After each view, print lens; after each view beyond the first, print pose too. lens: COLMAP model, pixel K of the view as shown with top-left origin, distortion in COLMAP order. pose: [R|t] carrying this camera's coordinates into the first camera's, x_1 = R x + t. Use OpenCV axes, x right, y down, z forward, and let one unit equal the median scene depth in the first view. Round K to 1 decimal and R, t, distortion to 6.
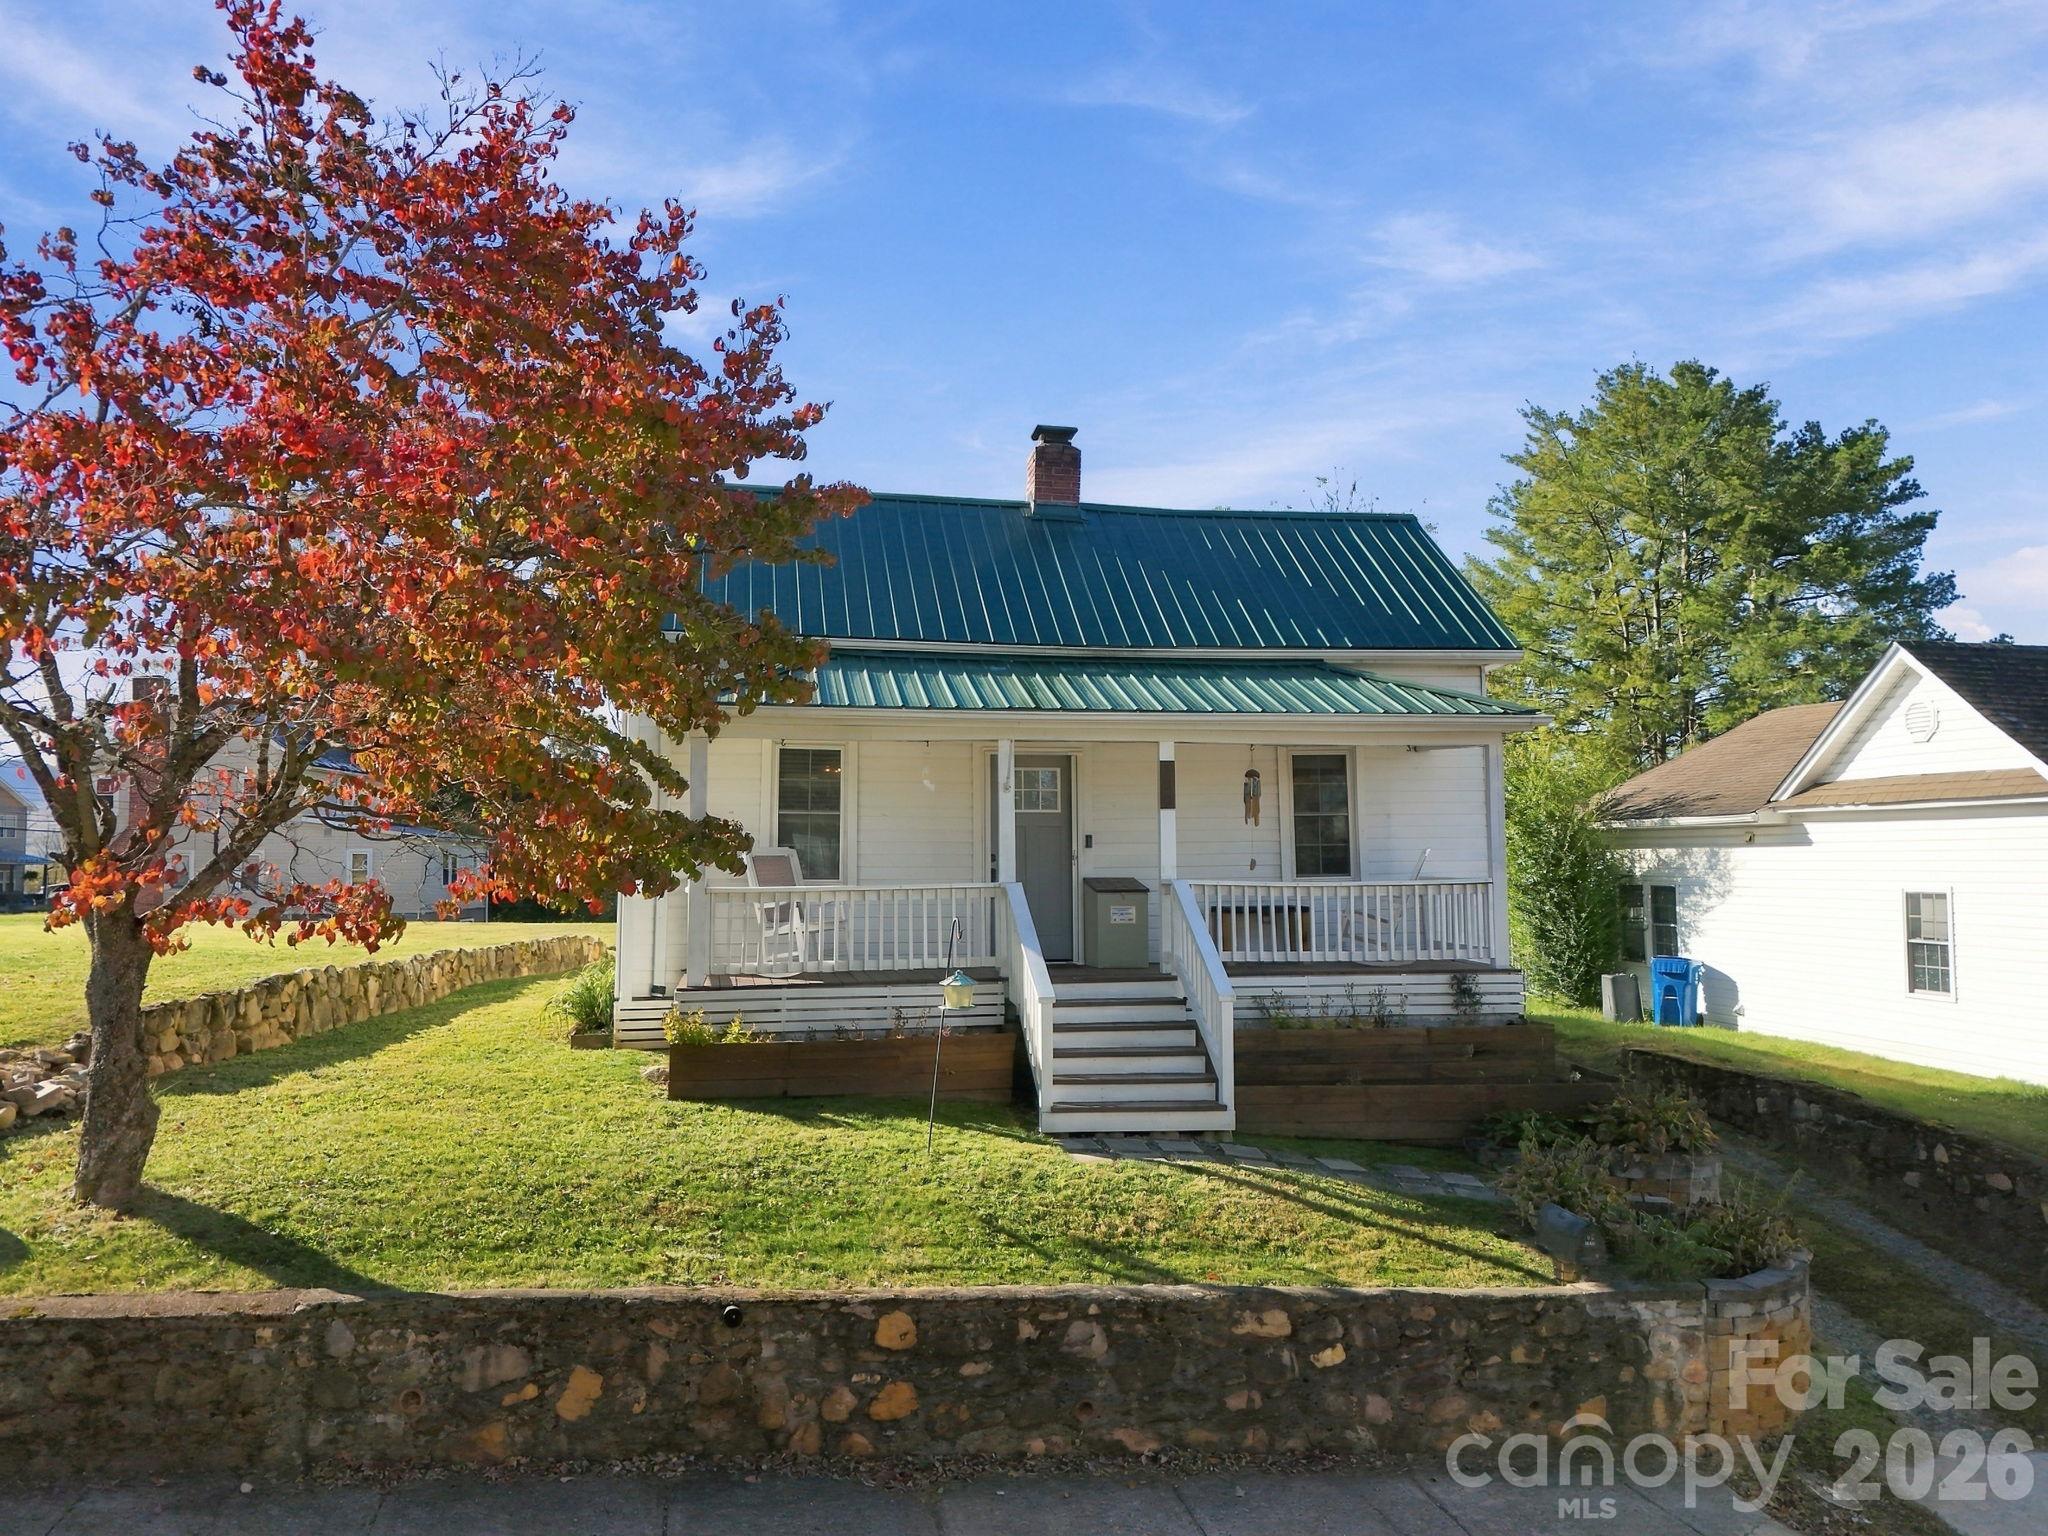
lens RADIAL K [[1504.4, 0, 1030.6], [0, 1504.4, 767.9], [0, 0, 1]] dist [0.075342, -0.076982]
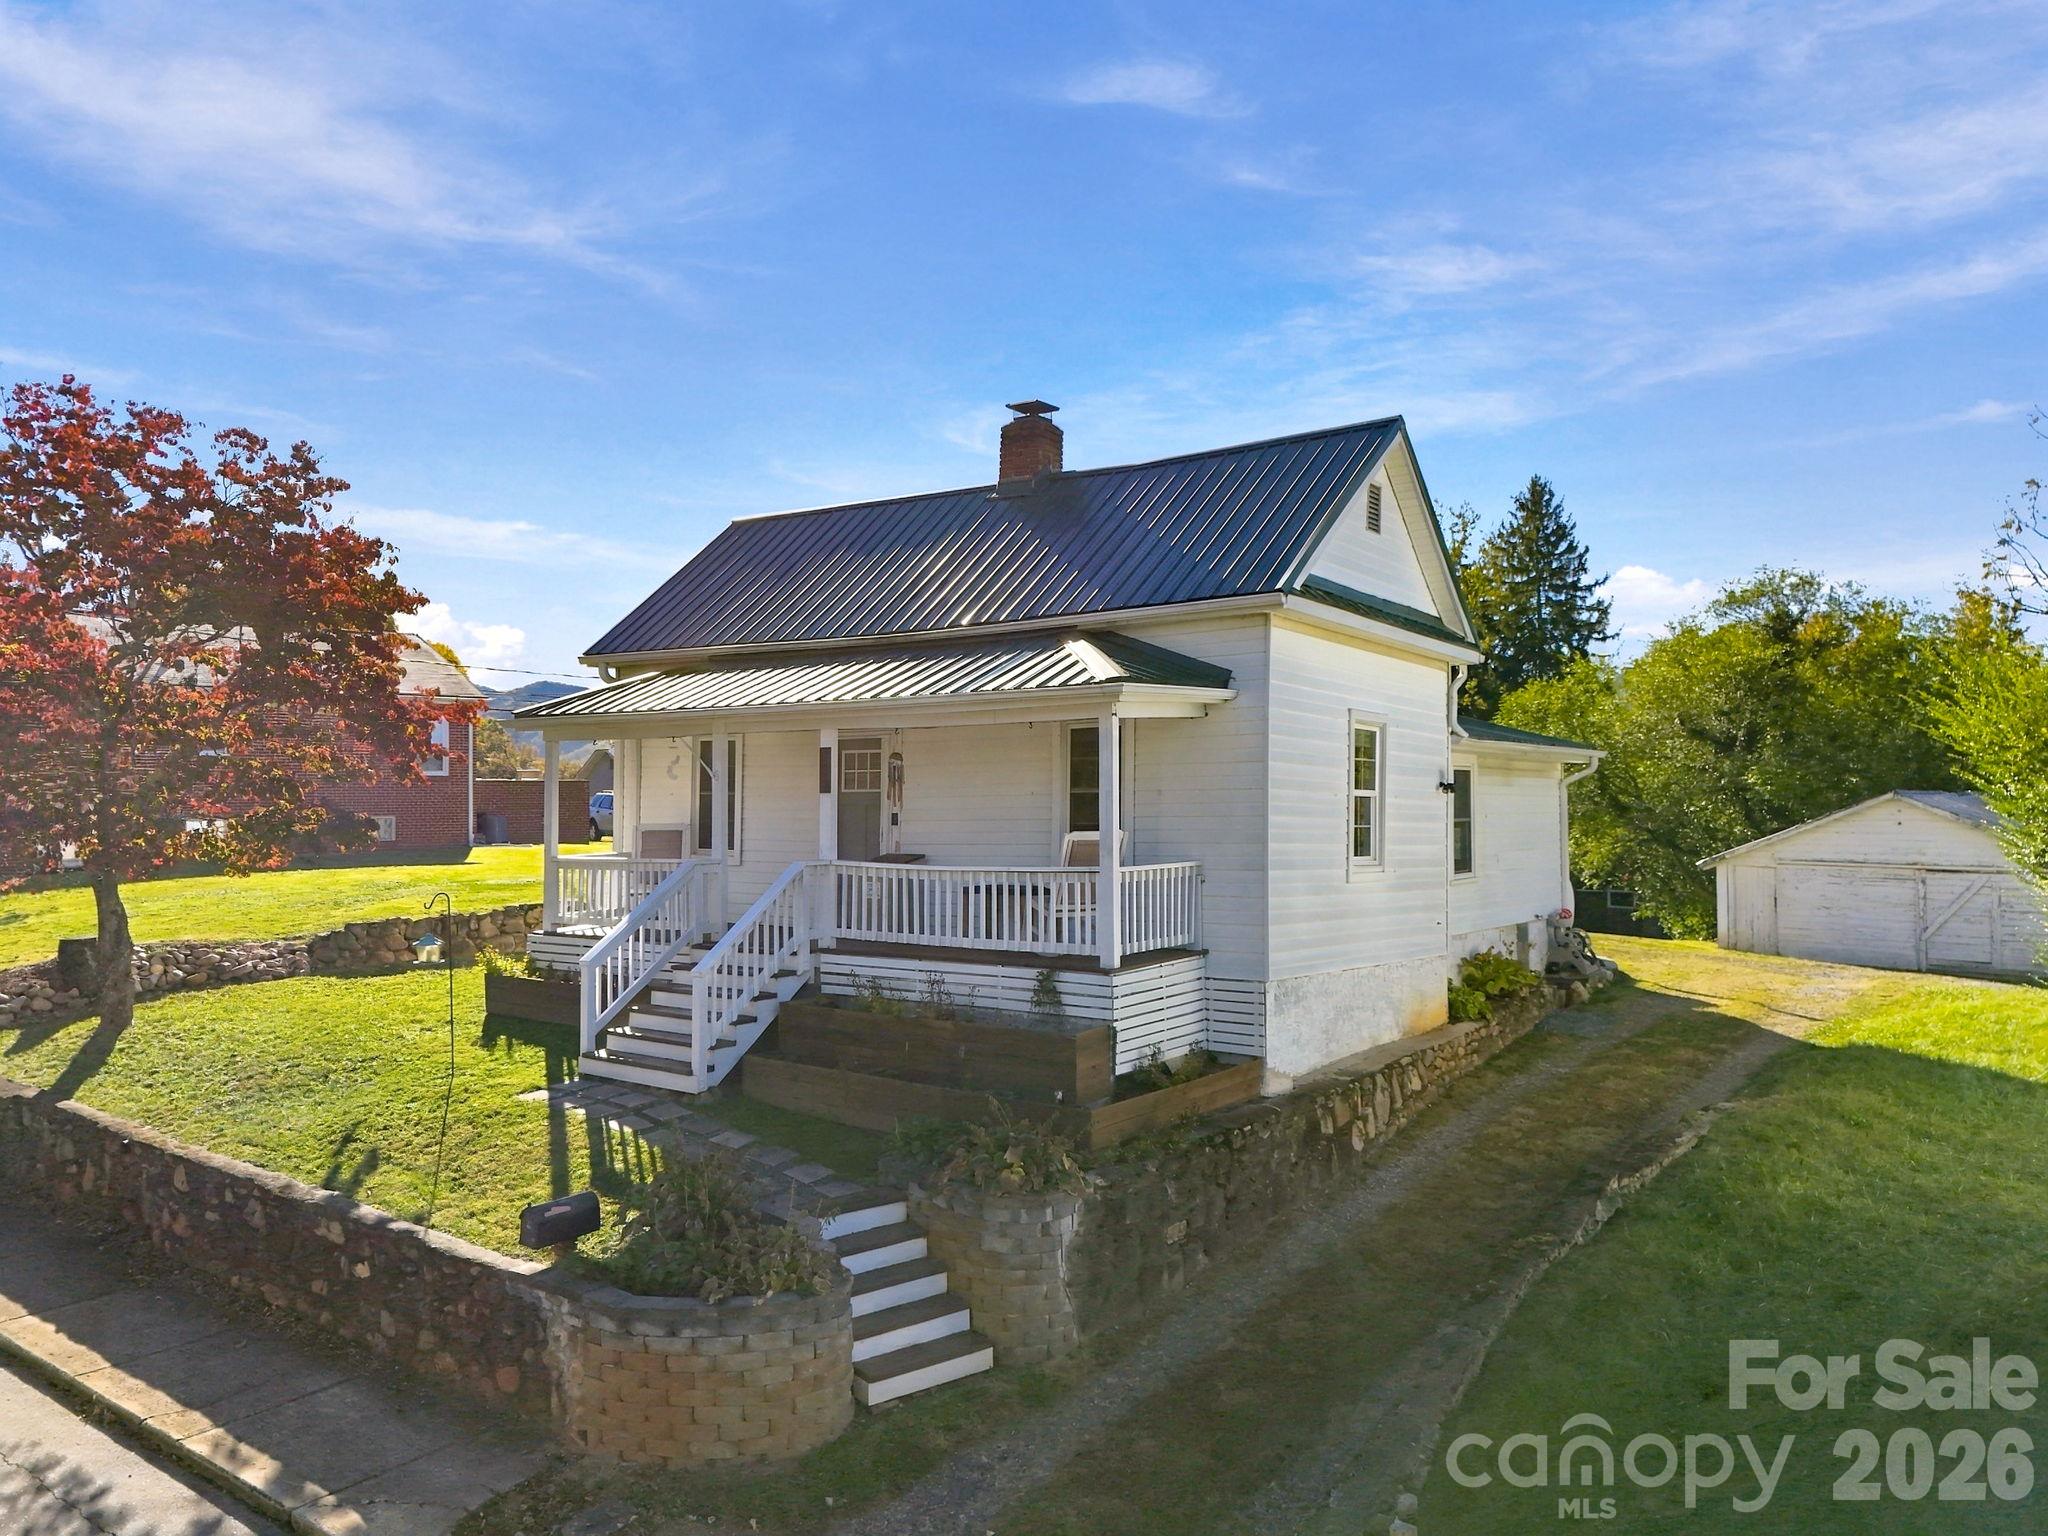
lens RADIAL K [[1448.8, 0, 1023.9], [0, 1448.8, 810.6], [0, 0, 1]] dist [0.042112, -0.001861]
pose [[0.699694, 0.004415, -0.714429, 0.902593], [0.047616, 0.997469, 0.052798, -0.007267], [0.712854, -0.070960, 0.697713, 0.383292]]
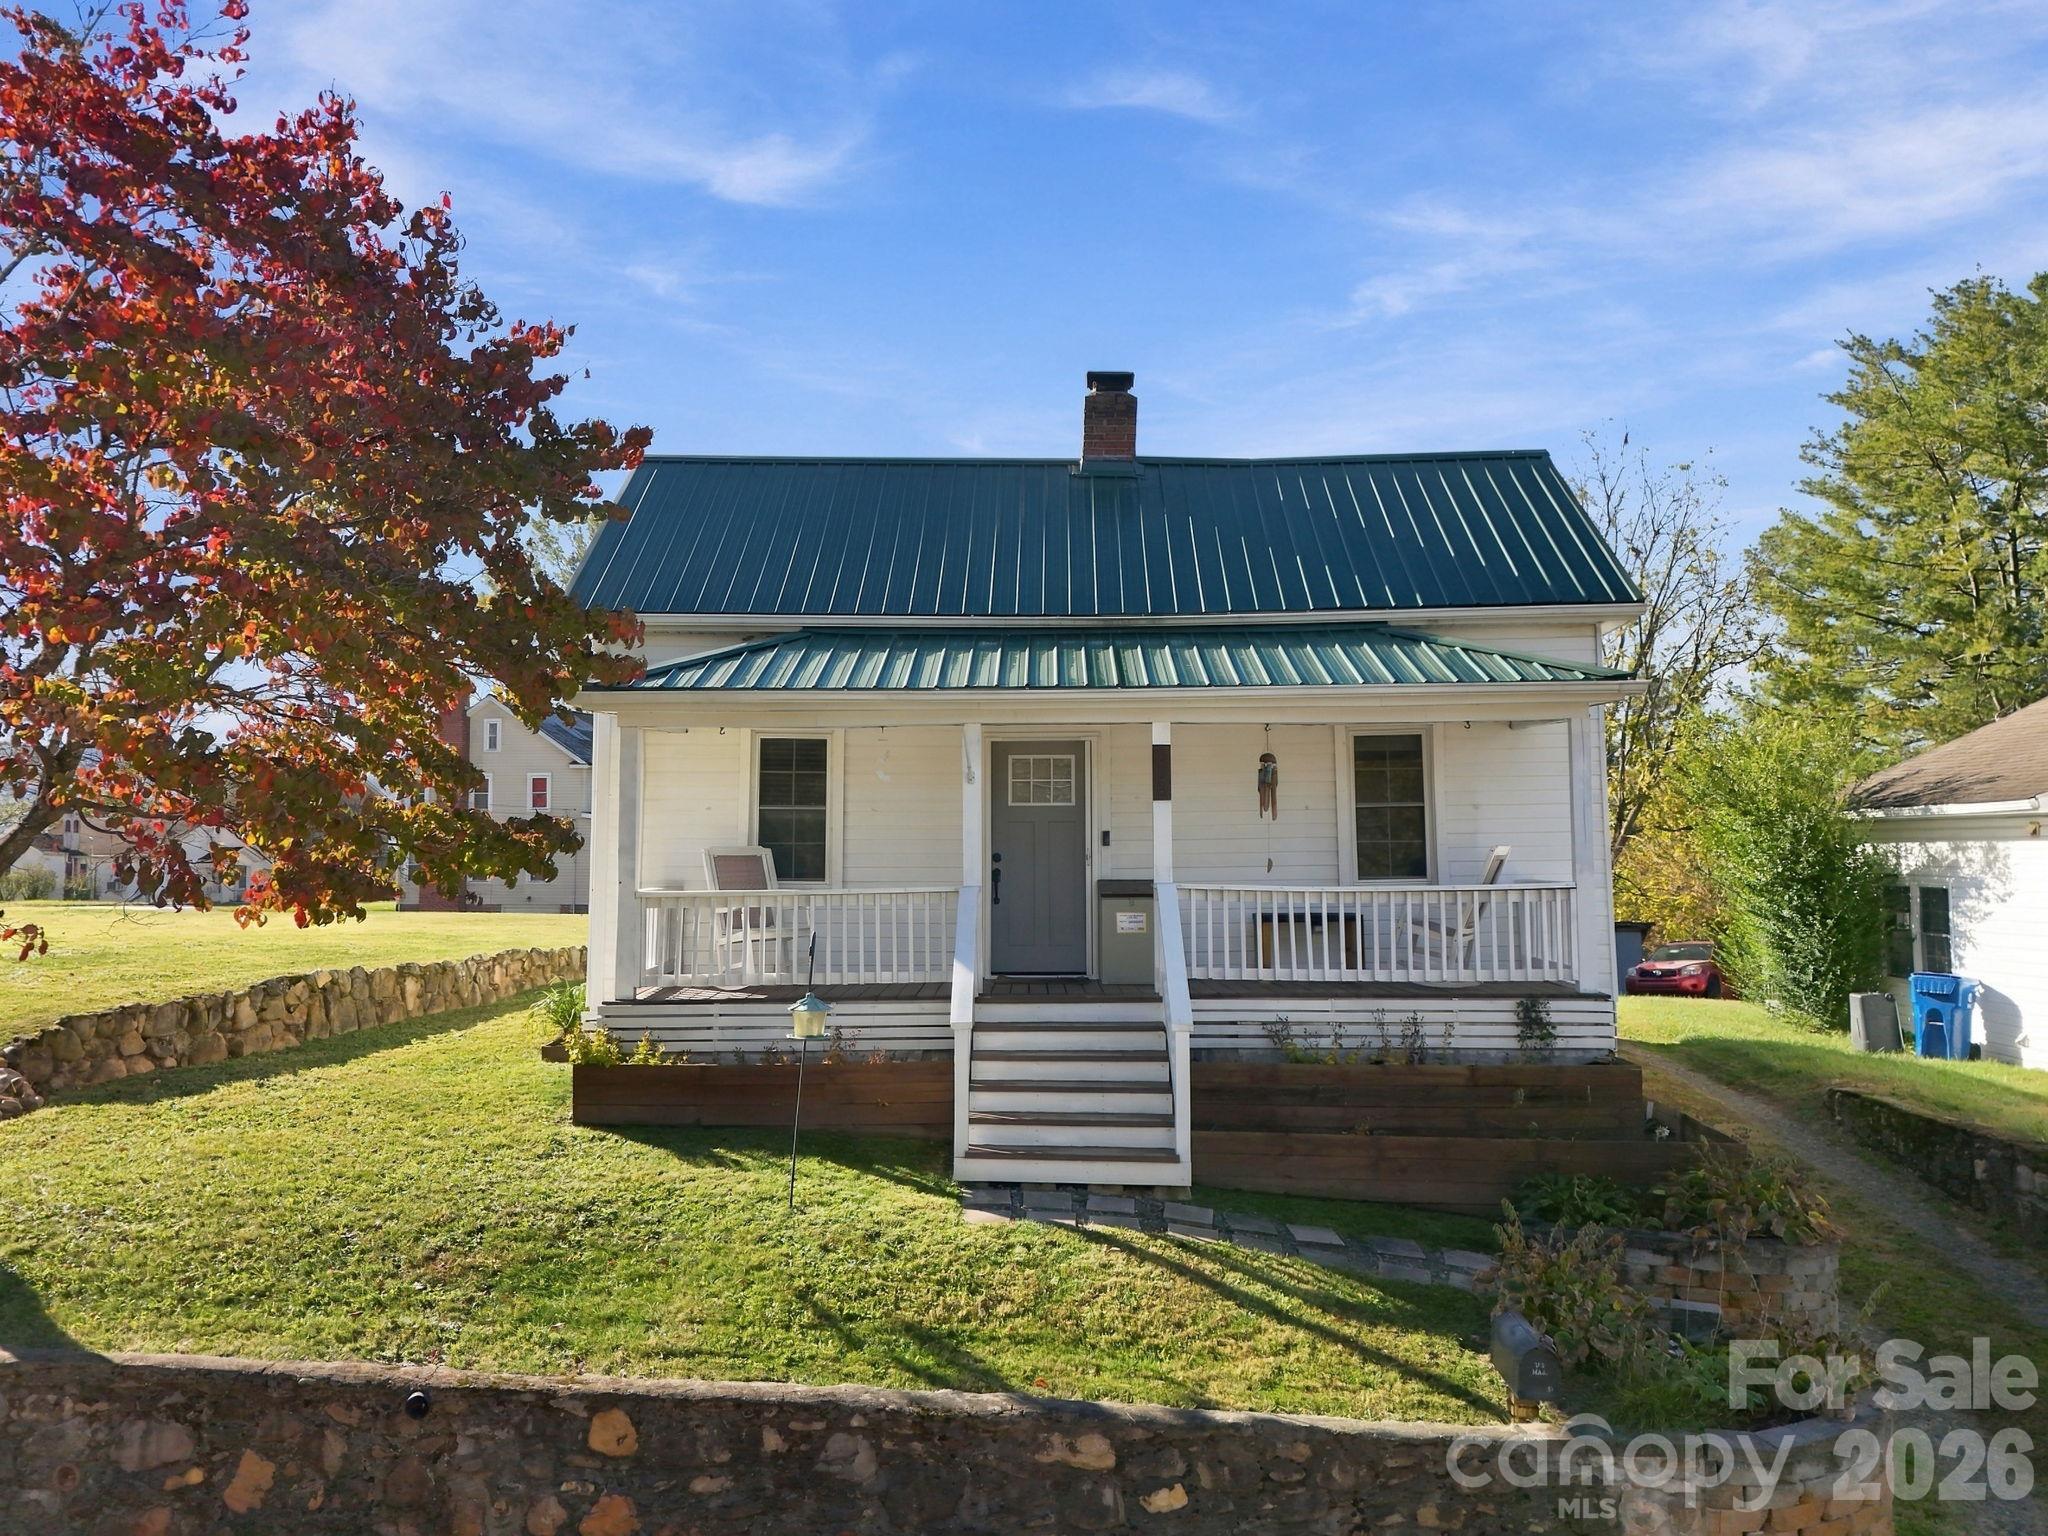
lens RADIAL K [[1510.9, 0, 1024.0], [0, 1510.9, 768.0], [0, 0, 1]] dist [0.067183, -0.053592]
pose [[0.978197, -0.012737, -0.207289, 0.189942], [0.013858, 0.999896, 0.003957, 0.004223], [0.207217, -0.006743, 0.978272, 0.140782]]
